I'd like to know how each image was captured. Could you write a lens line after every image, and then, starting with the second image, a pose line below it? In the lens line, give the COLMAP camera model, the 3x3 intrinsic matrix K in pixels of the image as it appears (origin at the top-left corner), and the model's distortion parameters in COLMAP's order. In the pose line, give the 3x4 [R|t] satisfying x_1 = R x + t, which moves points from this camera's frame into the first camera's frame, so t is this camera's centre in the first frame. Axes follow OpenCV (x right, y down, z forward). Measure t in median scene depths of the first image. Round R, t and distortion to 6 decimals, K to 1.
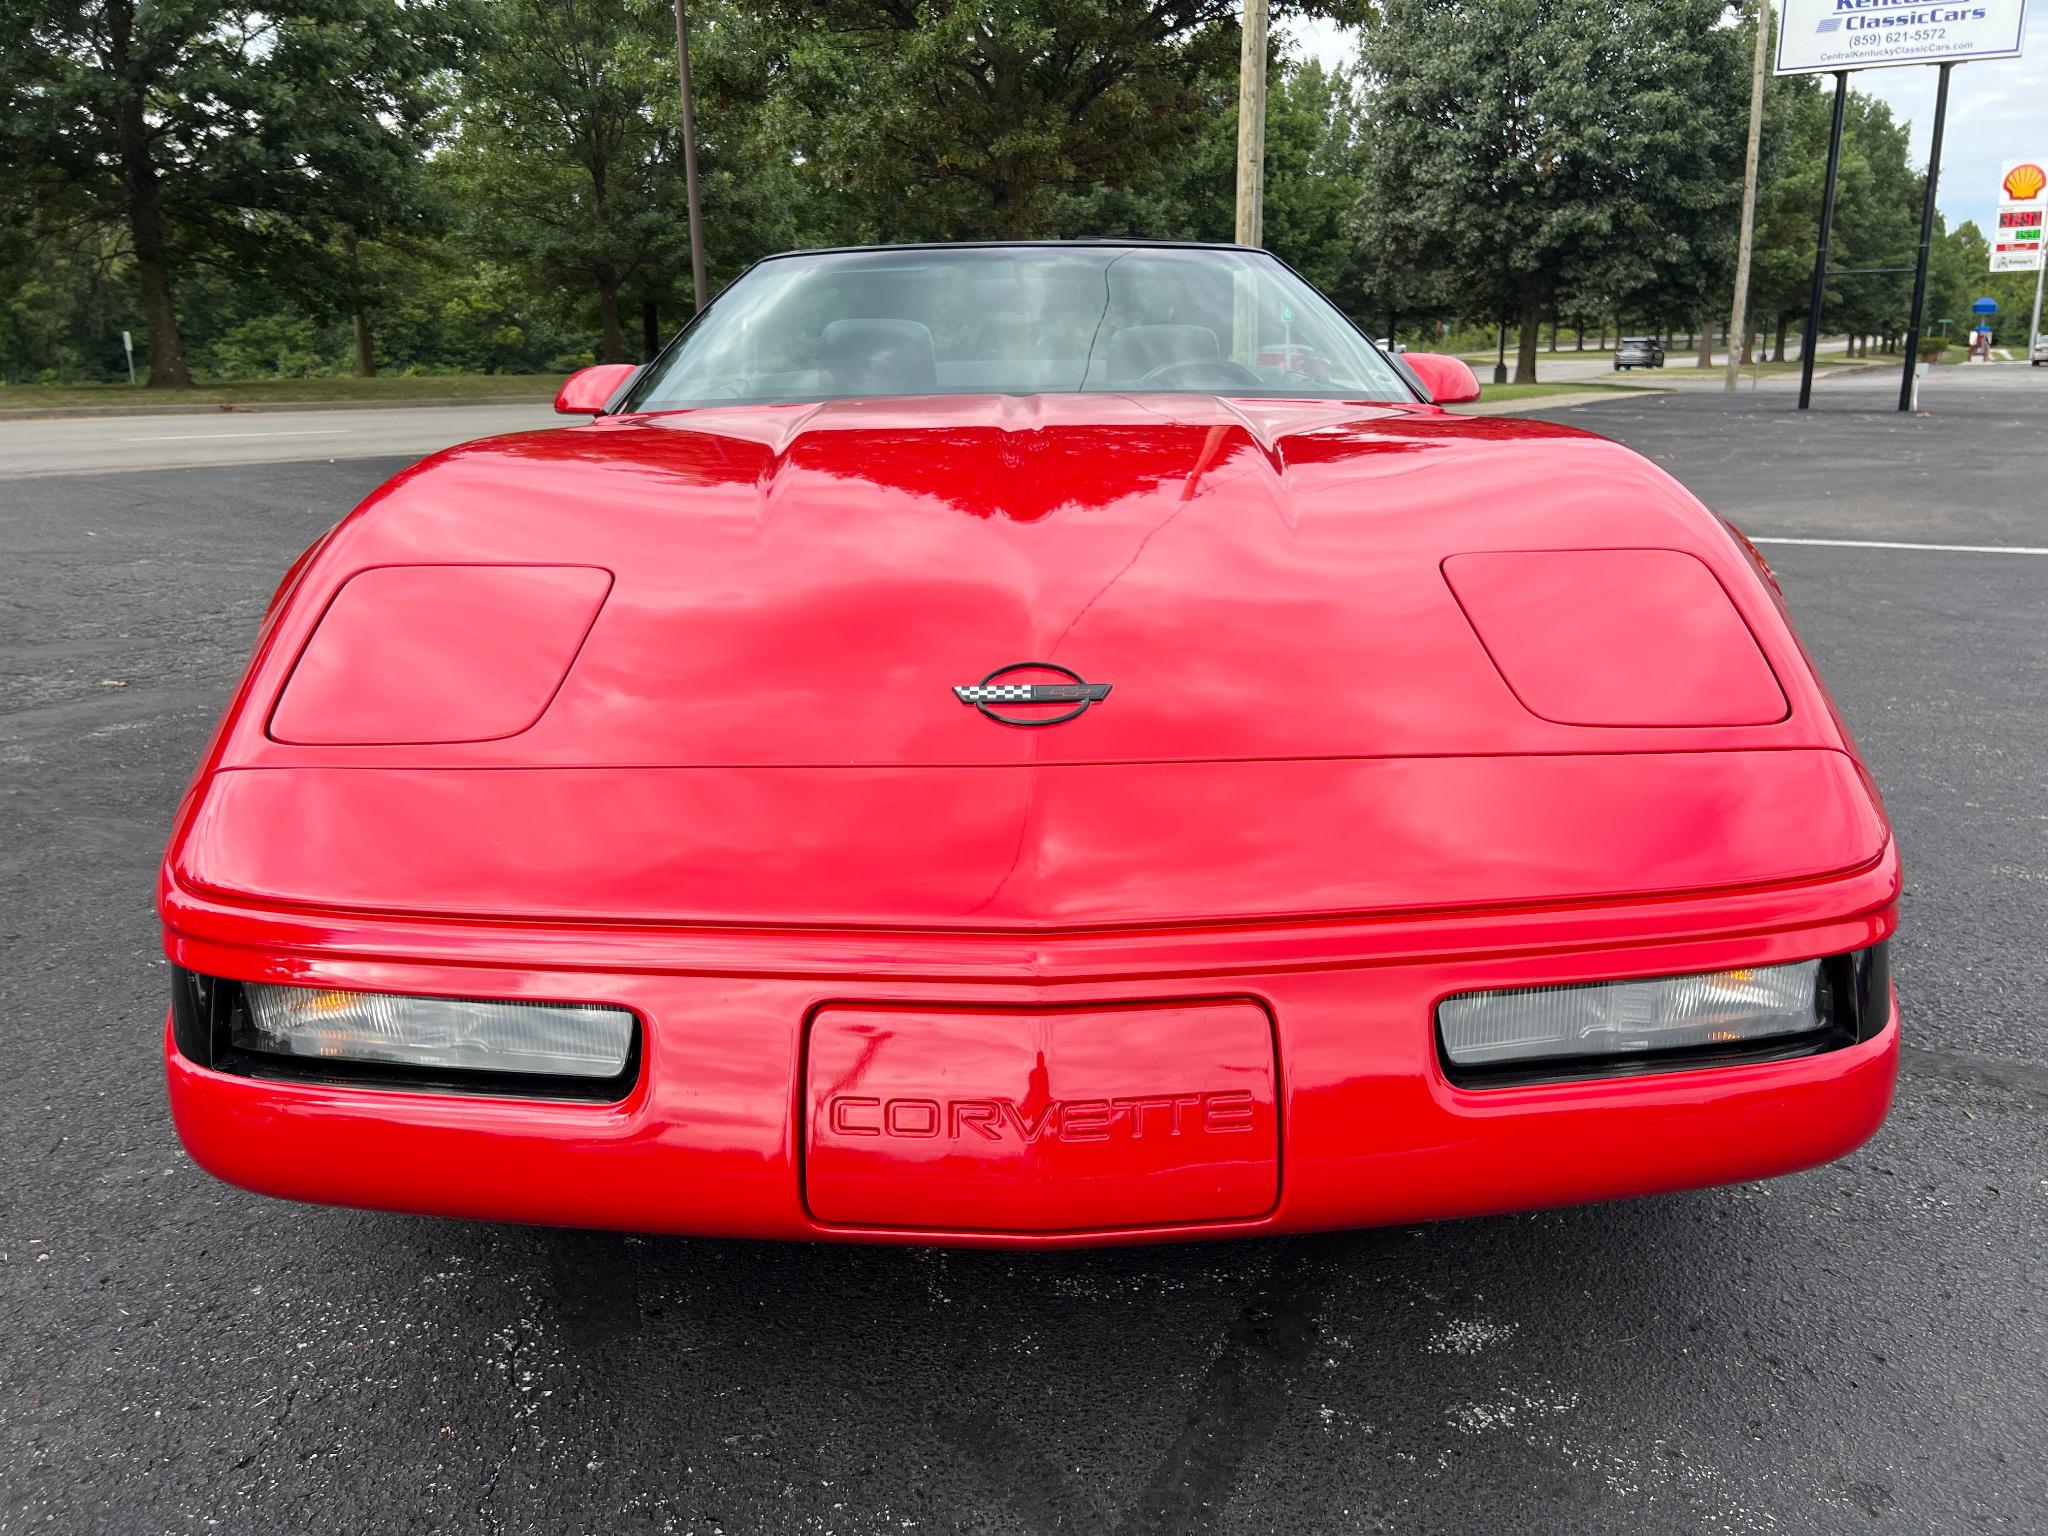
lens RADIAL K [[1552.7, 0, 1036.4], [0, 1552.7, 763.2], [0, 0, 1]] dist [0.044399, -0.048688]
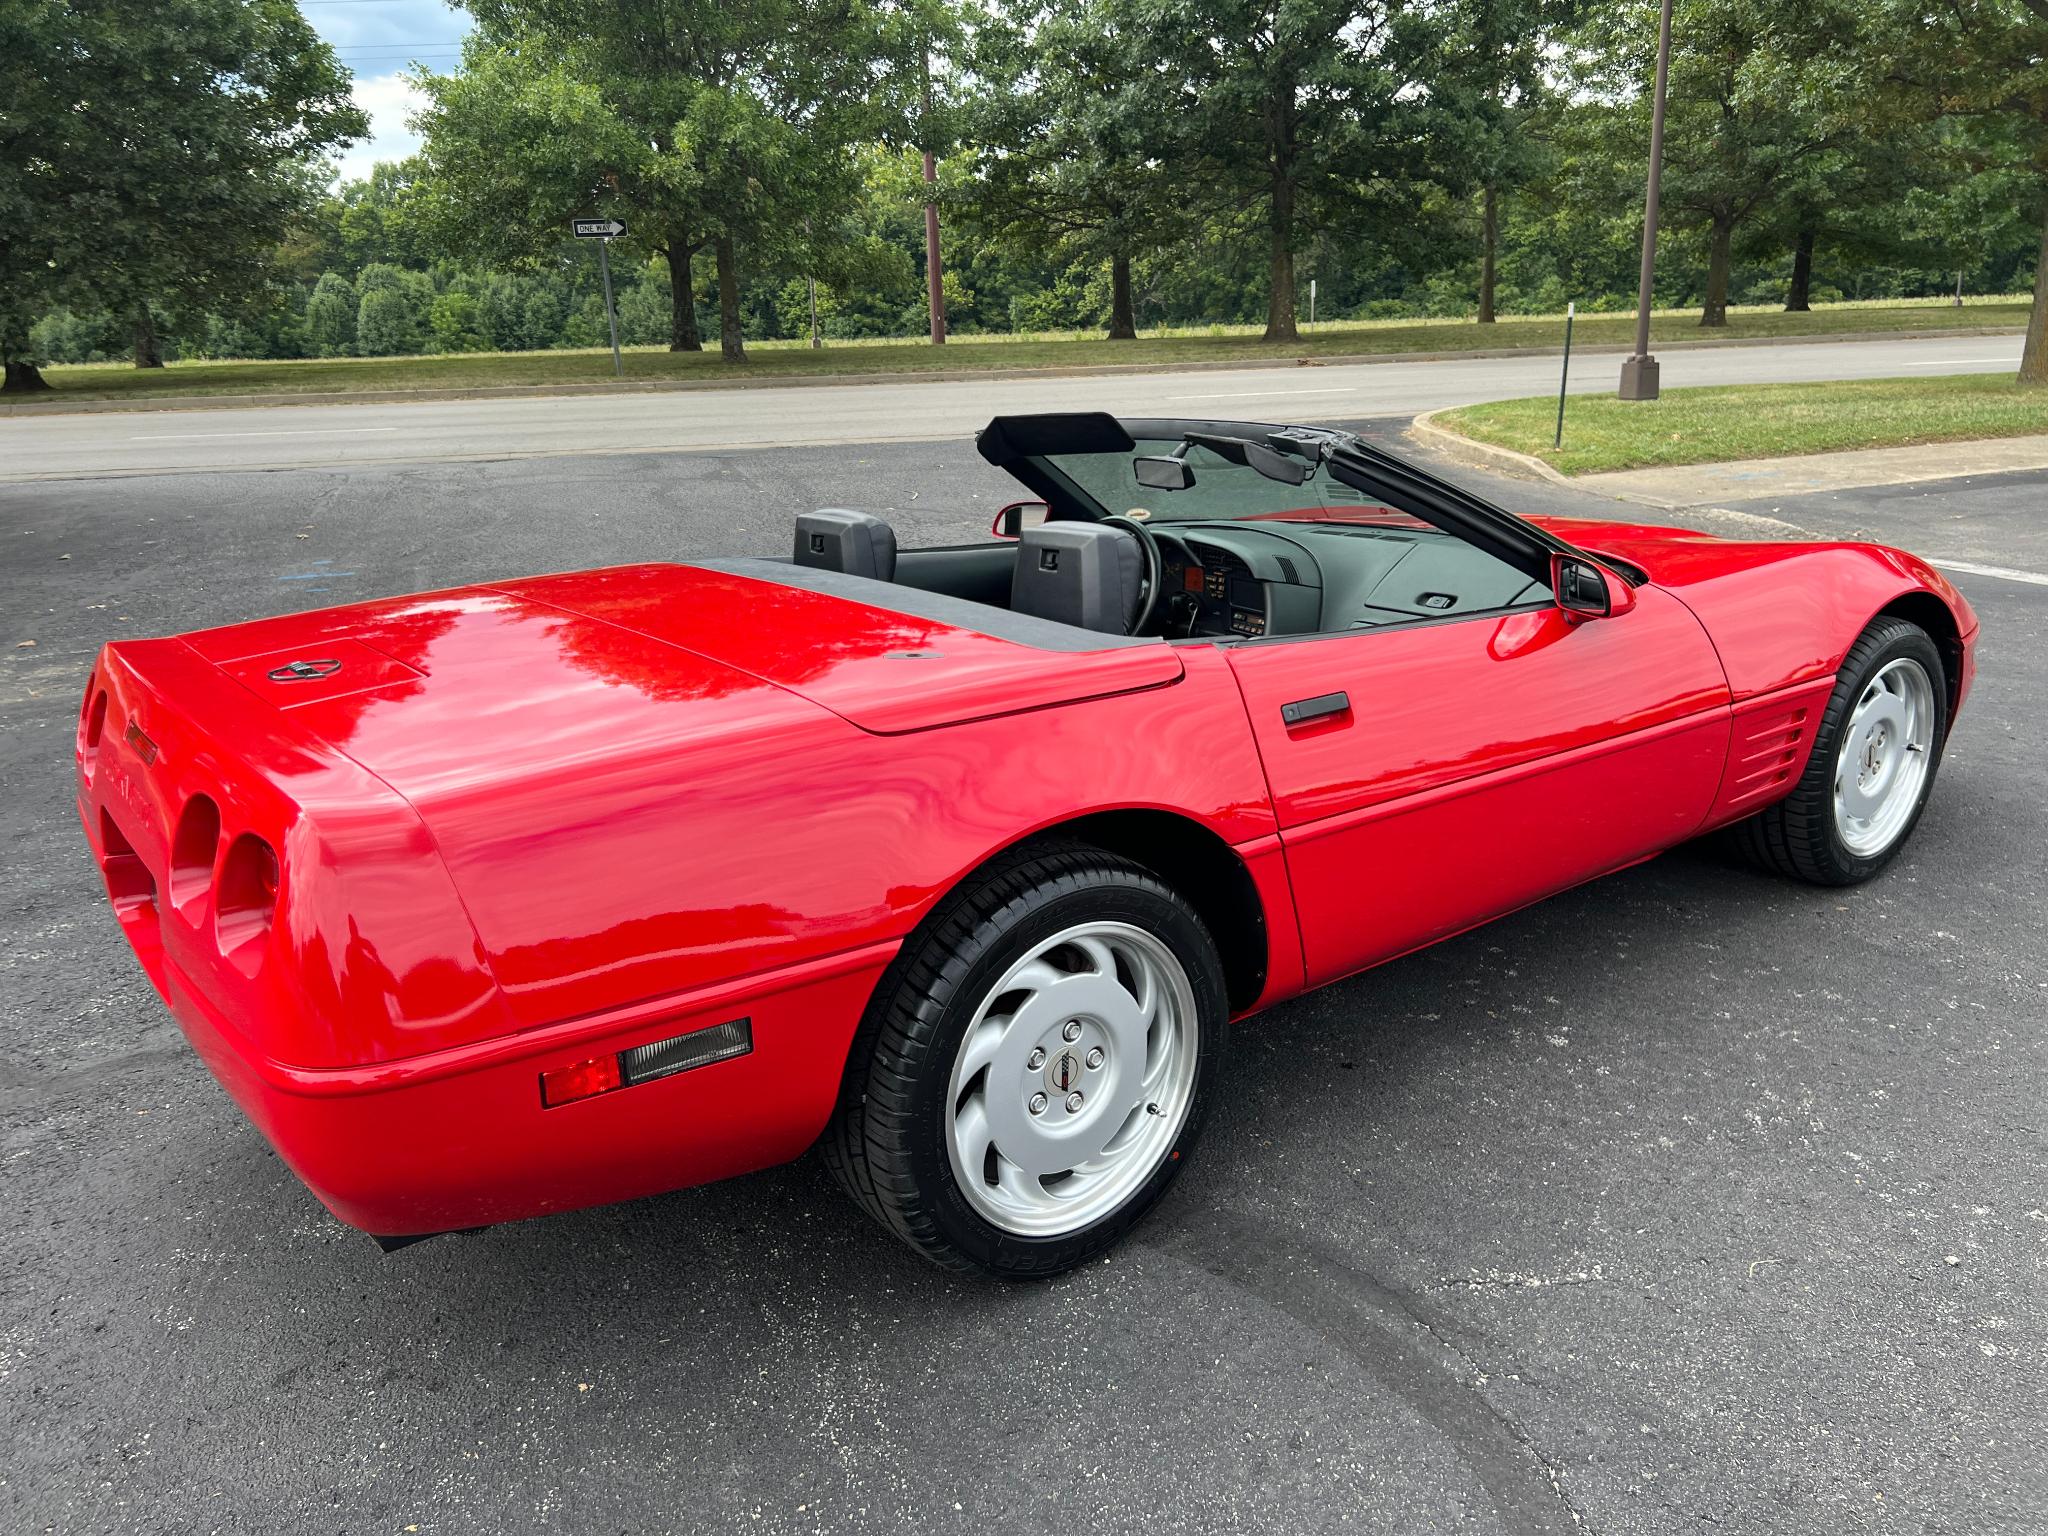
lens RADIAL K [[1552.7, 0, 1029.0], [0, 1552.7, 774.3], [0, 0, 1]] dist [0.044399, -0.048688]
pose [[0.748079, 0.180460, -0.638602, 0.087745], [-0.147044, 0.983470, 0.105664, -0.013745], [0.647114, 0.014857, 0.762248, -0.002797]]
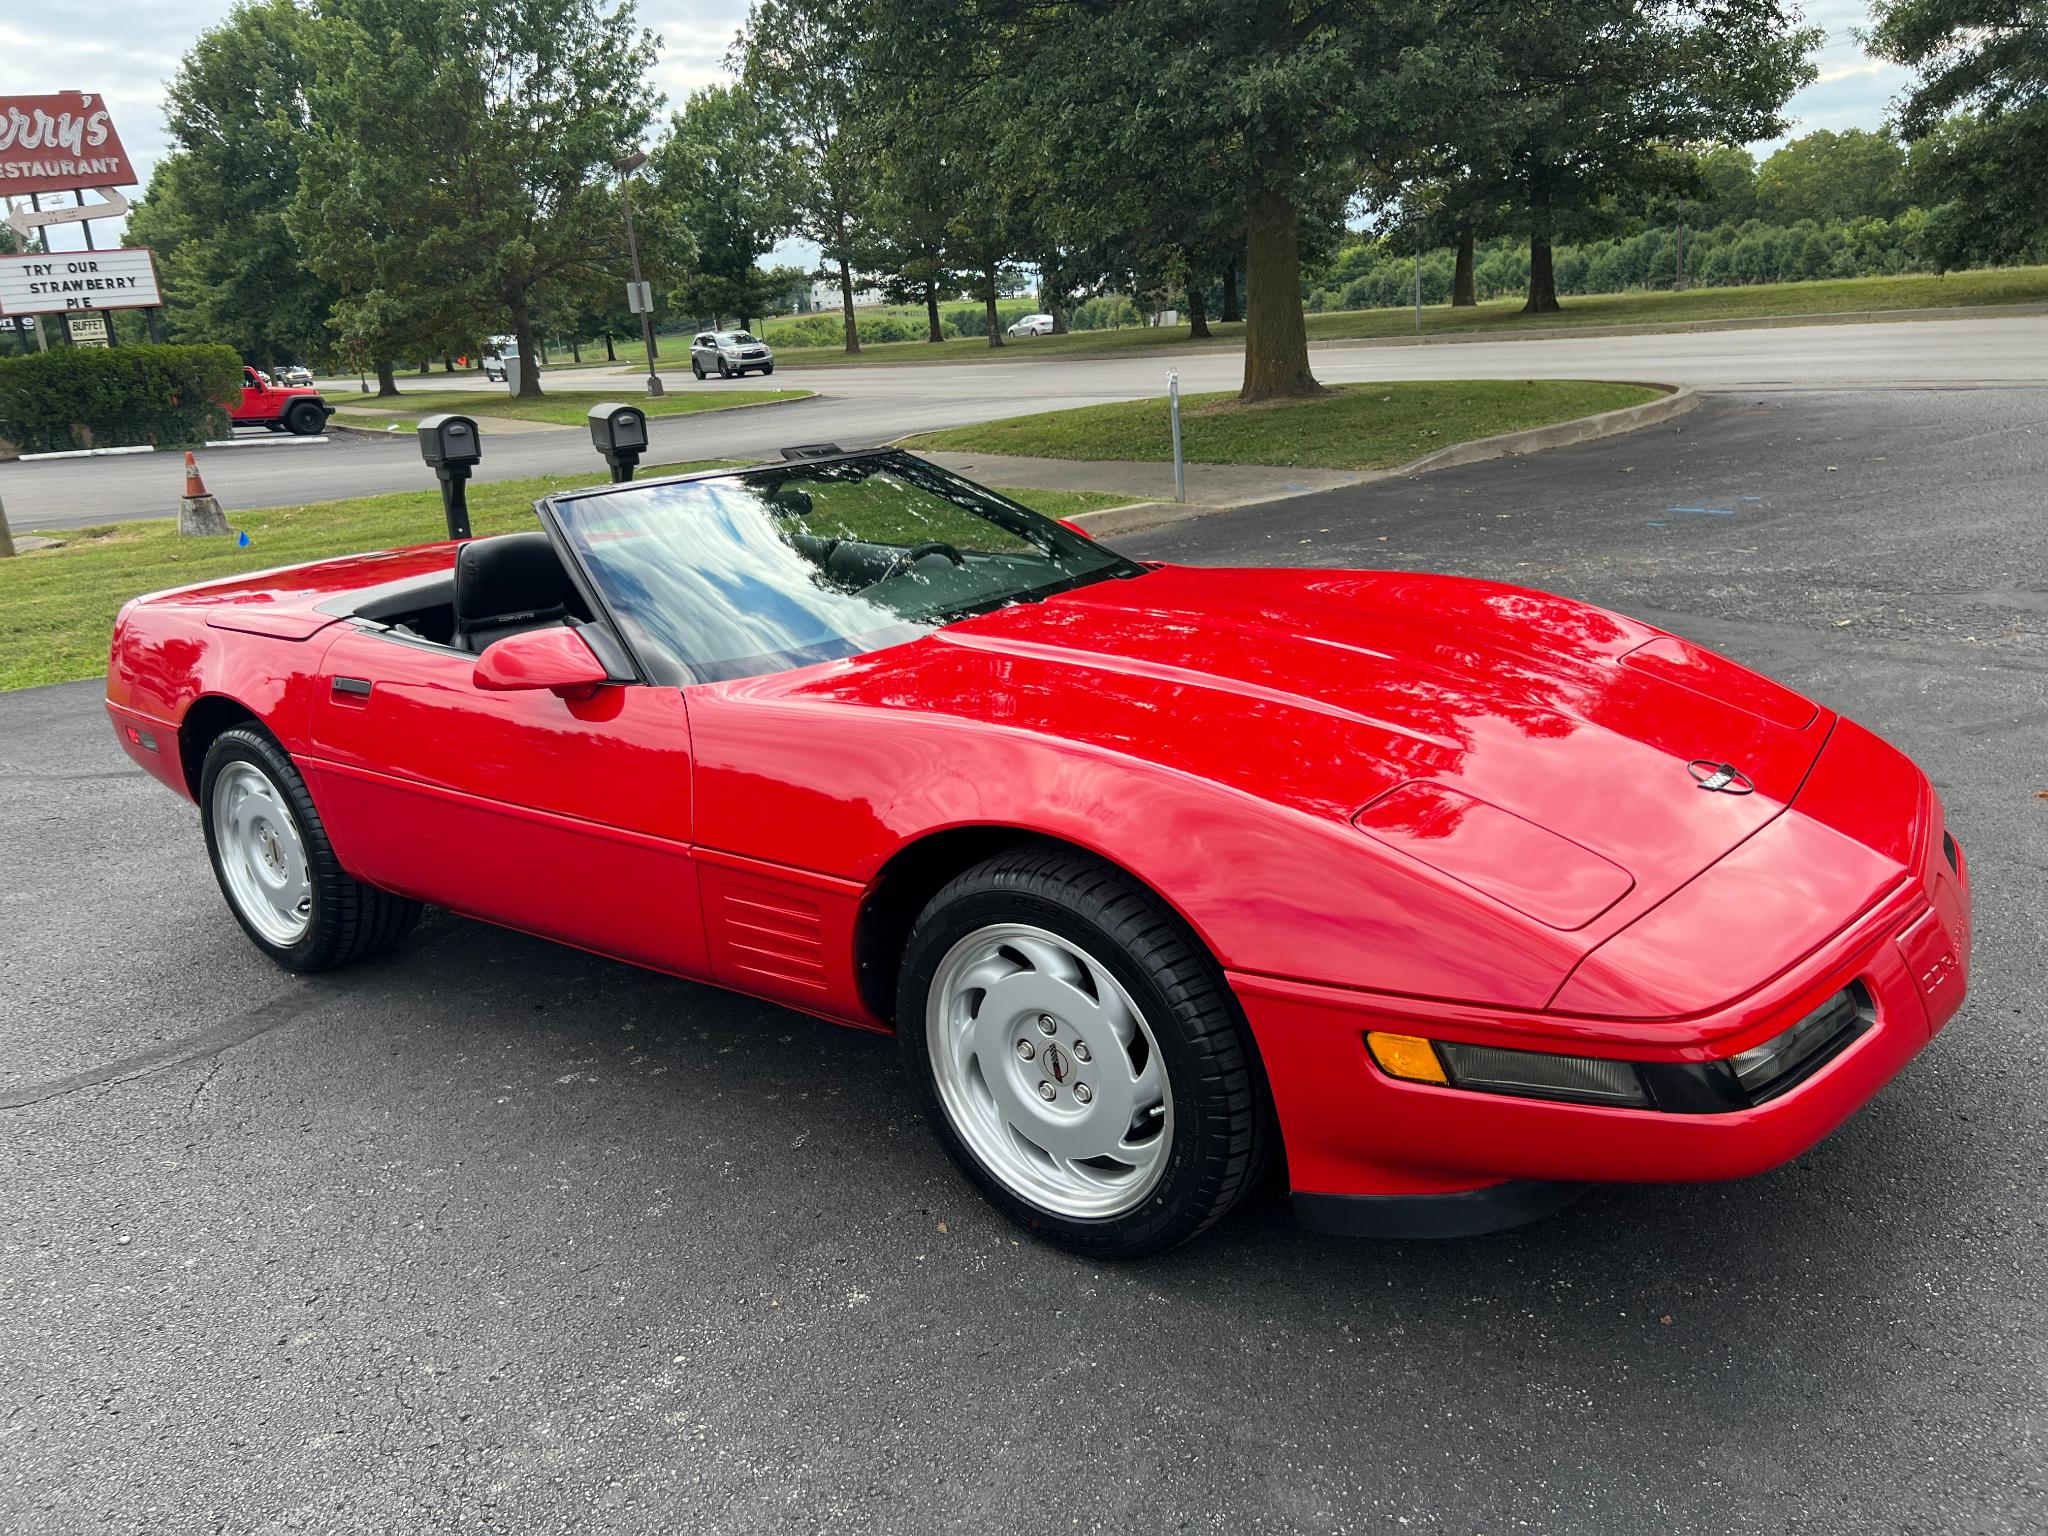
lens RADIAL K [[1552.7, 0, 1011.2], [0, 1552.7, 762.9], [0, 0, 1]] dist [0.044399, -0.048688]
pose [[-0.463360, 0.286453, -0.838595, 0.115170], [-0.129548, 0.914251, 0.383877, -0.047983], [0.876650, 0.286512, -0.386518, 0.127122]]
